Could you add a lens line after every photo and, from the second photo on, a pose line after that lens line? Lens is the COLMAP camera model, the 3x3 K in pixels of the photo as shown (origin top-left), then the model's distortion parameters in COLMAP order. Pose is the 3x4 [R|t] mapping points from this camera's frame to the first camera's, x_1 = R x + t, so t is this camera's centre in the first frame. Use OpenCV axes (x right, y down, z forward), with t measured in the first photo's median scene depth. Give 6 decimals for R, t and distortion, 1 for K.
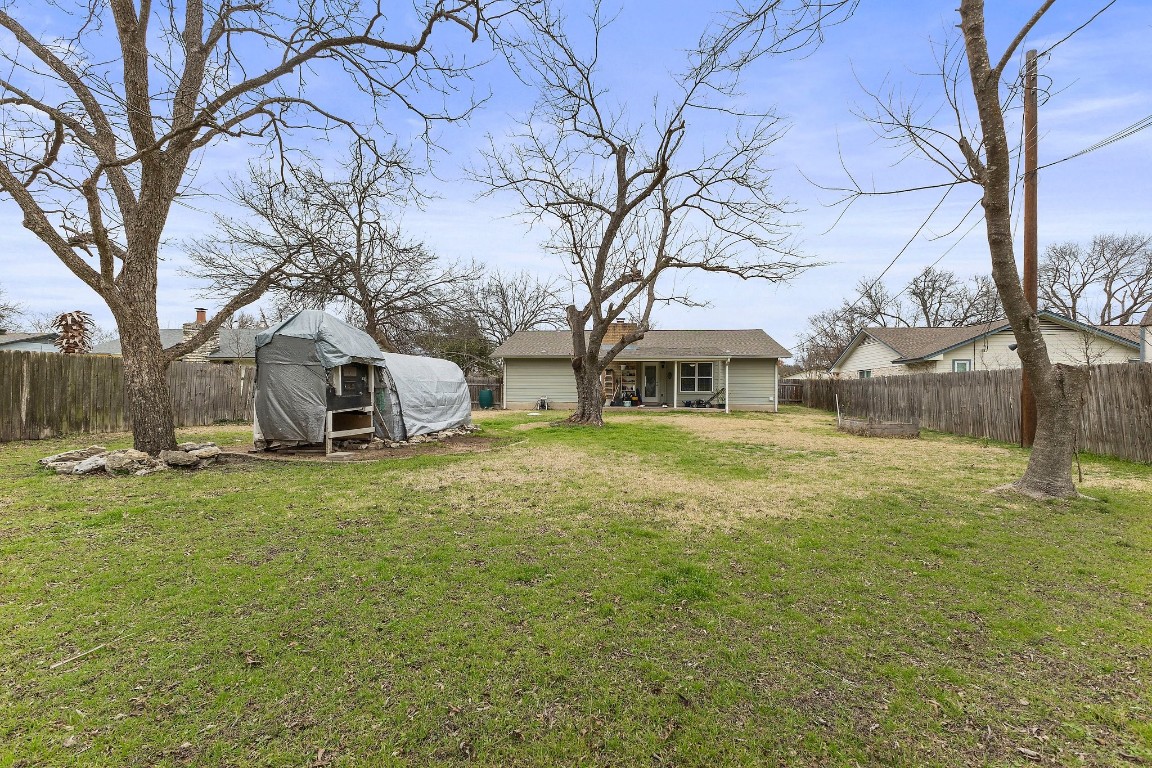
lens RADIAL K [[498.2, 0, 574.6], [0, 498.2, 388.3], [0, 0, 1]] dist [0.004582, 0.002450]
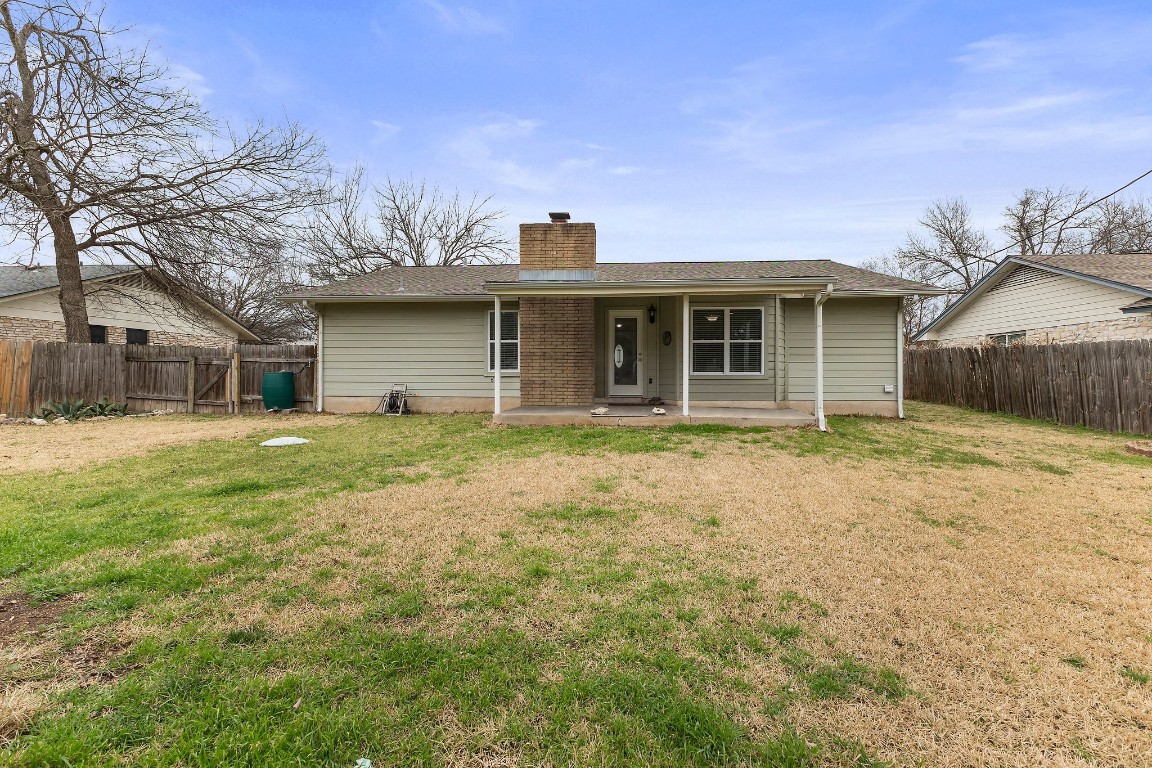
lens RADIAL K [[498.2, 0, 576.7], [0, 498.2, 384.1], [0, 0, 1]] dist [0.004582, 0.002450]
pose [[0.995988, -0.002580, 0.089448, 0.065278], [0.002392, 0.999995, 0.002212, 0.015547], [-0.089453, -0.001990, 0.995989, 0.544736]]
